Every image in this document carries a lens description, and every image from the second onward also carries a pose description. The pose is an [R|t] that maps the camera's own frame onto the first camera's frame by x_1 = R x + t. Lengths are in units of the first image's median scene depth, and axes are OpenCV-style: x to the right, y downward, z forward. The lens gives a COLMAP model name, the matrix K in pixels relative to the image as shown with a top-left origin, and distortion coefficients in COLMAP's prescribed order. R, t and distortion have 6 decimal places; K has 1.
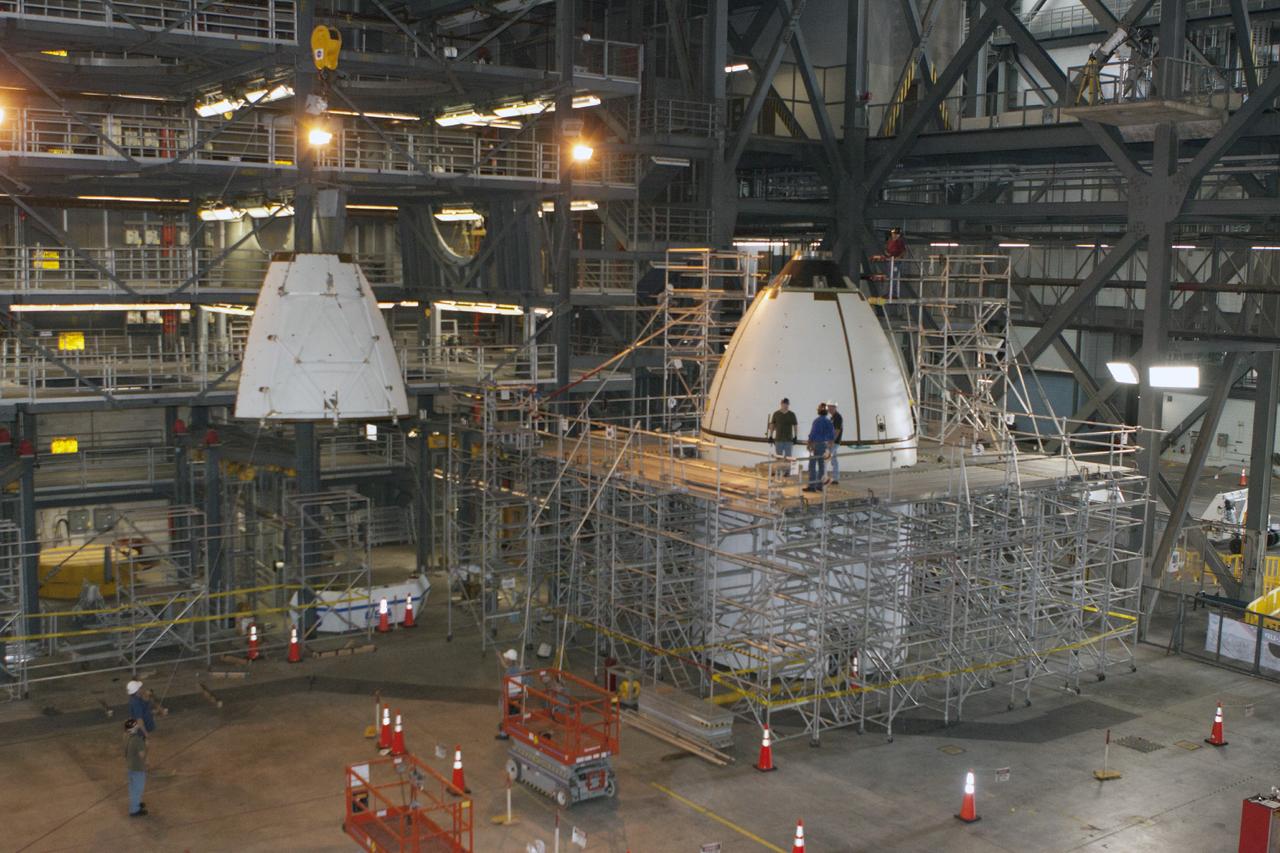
lens RADIAL K [[1418.8, 0, 633.9], [0, 1418.8, 441.5], [0, 0, 1]] dist [-0.121940, 0.109851]
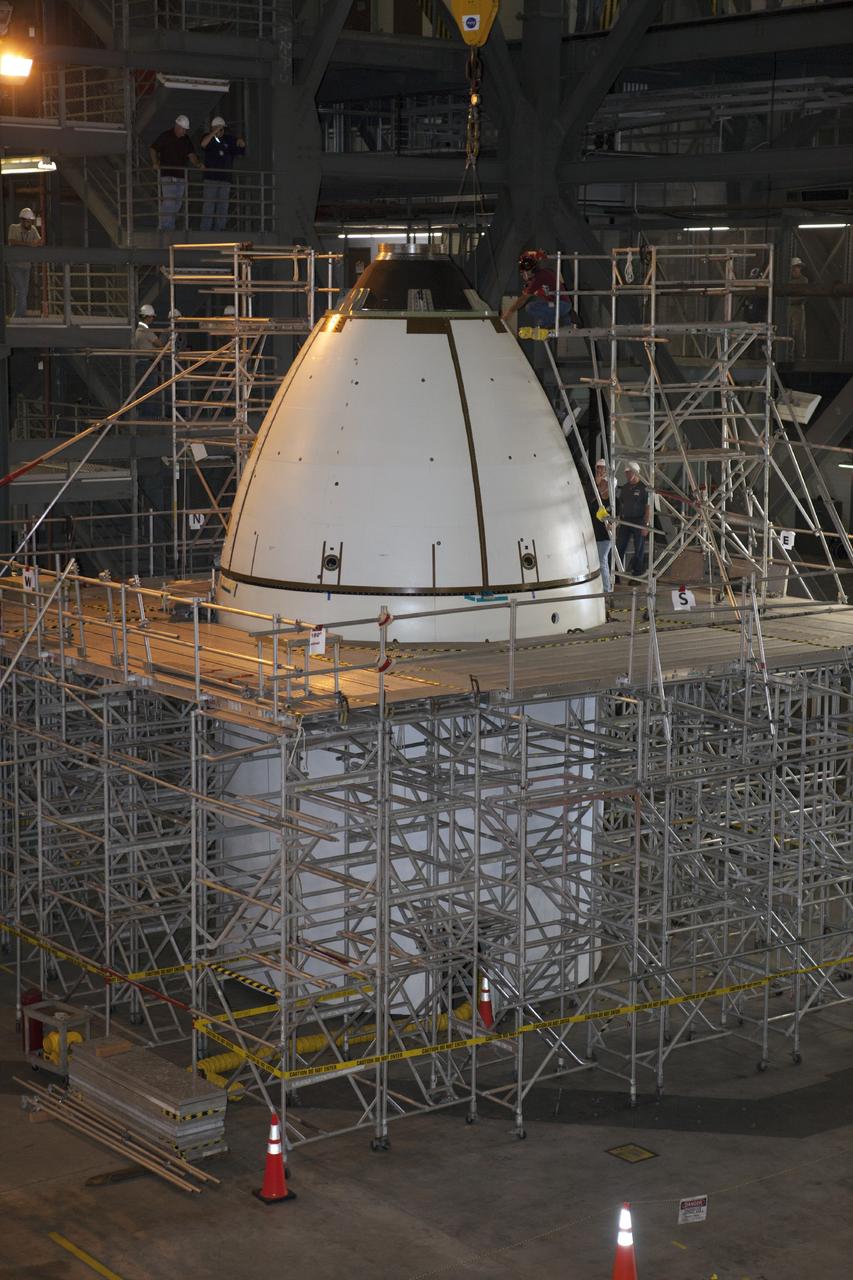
lens RADIAL K [[2348.1, 0, 421.4], [0, 2348.1, 635.5], [0, 0, 1]] dist [0.166607, 0.030174]
pose [[0.999372, -0.017526, 0.030804, 0.099850], [0.016696, 0.999496, 0.026992, -0.006240], [-0.031261, -0.026461, 0.999161, 0.072411]]
